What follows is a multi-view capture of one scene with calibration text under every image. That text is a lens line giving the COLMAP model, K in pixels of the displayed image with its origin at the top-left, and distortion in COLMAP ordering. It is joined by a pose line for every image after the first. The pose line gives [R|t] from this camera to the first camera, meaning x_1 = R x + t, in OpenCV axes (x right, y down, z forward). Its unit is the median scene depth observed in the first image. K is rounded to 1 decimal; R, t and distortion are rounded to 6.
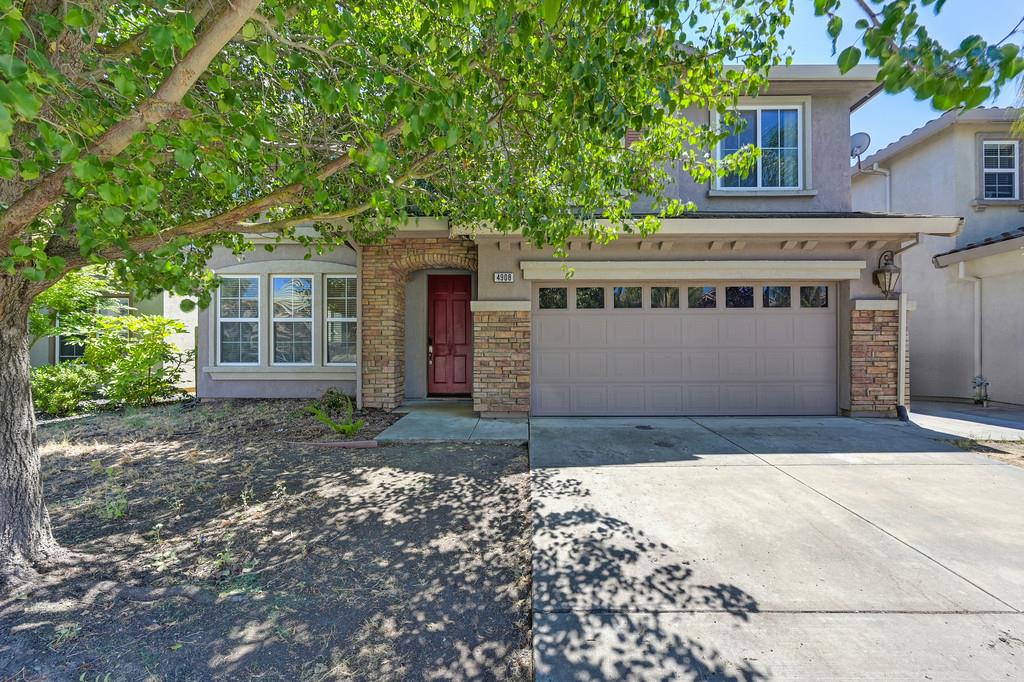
lens RADIAL K [[405.0, 0, 517.9], [0, 405.0, 354.4], [0, 0, 1]] dist [-0.001211, 0.000149]
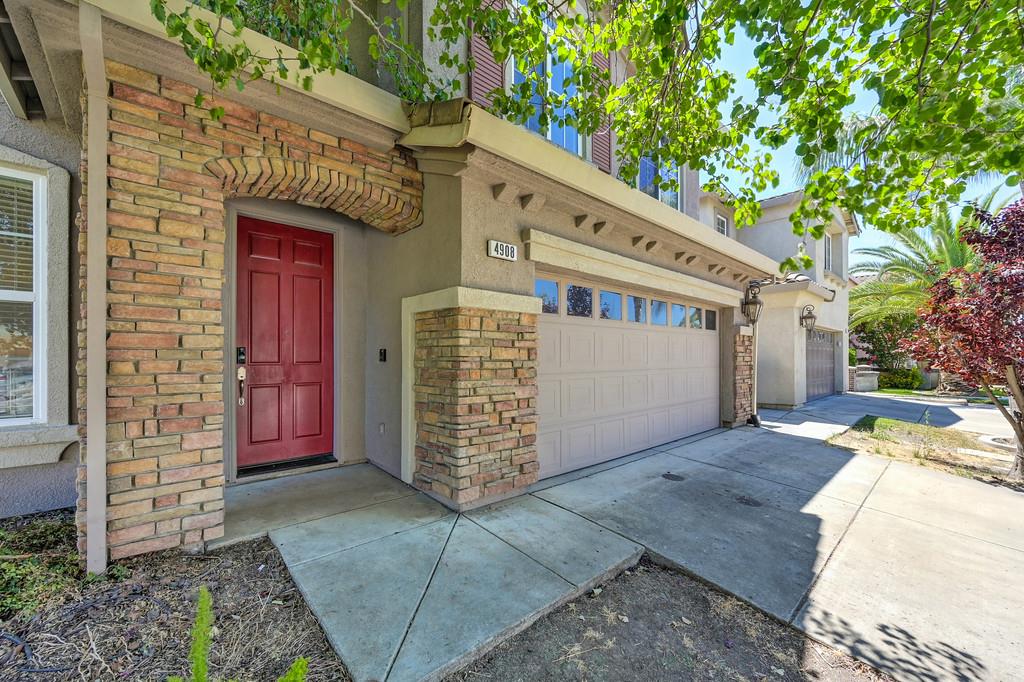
lens RADIAL K [[405.0, 0, 516.7], [0, 405.0, 356.2], [0, 0, 1]] dist [-0.001211, 0.000149]
pose [[0.736330, 0.002811, 0.676616, -0.378536], [-0.004474, 0.999990, 0.000715, -0.043753], [-0.676607, -0.003554, 0.736335, 0.552715]]
